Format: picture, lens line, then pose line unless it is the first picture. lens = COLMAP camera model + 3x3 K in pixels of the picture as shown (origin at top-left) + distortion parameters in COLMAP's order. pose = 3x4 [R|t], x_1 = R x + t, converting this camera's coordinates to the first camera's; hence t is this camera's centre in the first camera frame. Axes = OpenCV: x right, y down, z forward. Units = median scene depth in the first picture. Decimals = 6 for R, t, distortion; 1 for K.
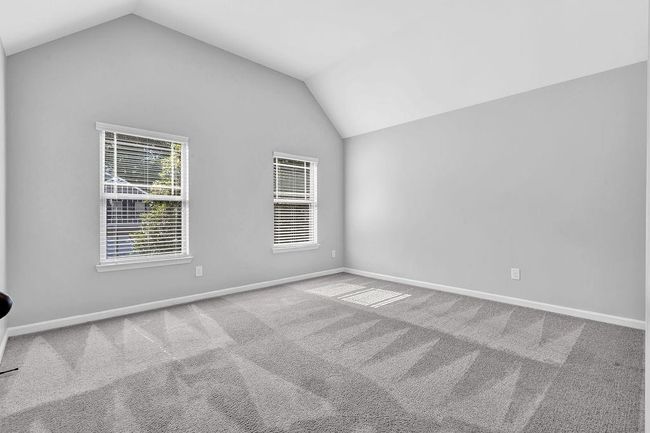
lens RADIAL K [[301.0, 0, 328.9], [0, 301.0, 214.6], [0, 0, 1]] dist [0.010342, 0.000690]
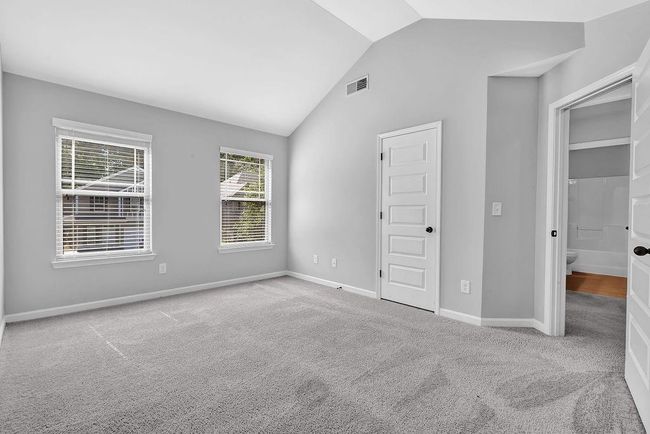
lens RADIAL K [[278.6, 0, 311.8], [0, 278.6, 215.5], [0, 0, 1]] dist [-0.002068, -0.000669]
pose [[0.998991, 0.012836, -0.043041, 0.127824], [-0.012591, 0.999903, 0.005973, -0.000643], [0.043113, -0.005425, 0.999055, 0.118577]]
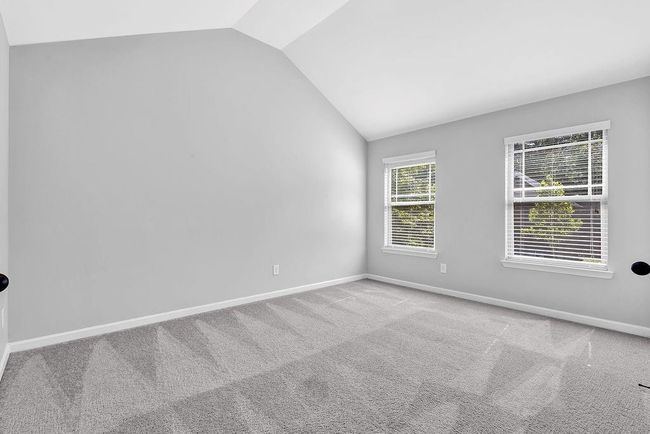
lens RADIAL K [[278.6, 0, 324.8], [0, 278.6, 214.0], [0, 0, 1]] dist [-0.002068, -0.000669]
pose [[-0.014616, -0.000773, -0.999893, 0.485273], [-0.011625, 0.999932, -0.000603, -0.003777], [0.999826, 0.011615, -0.014624, 0.472972]]
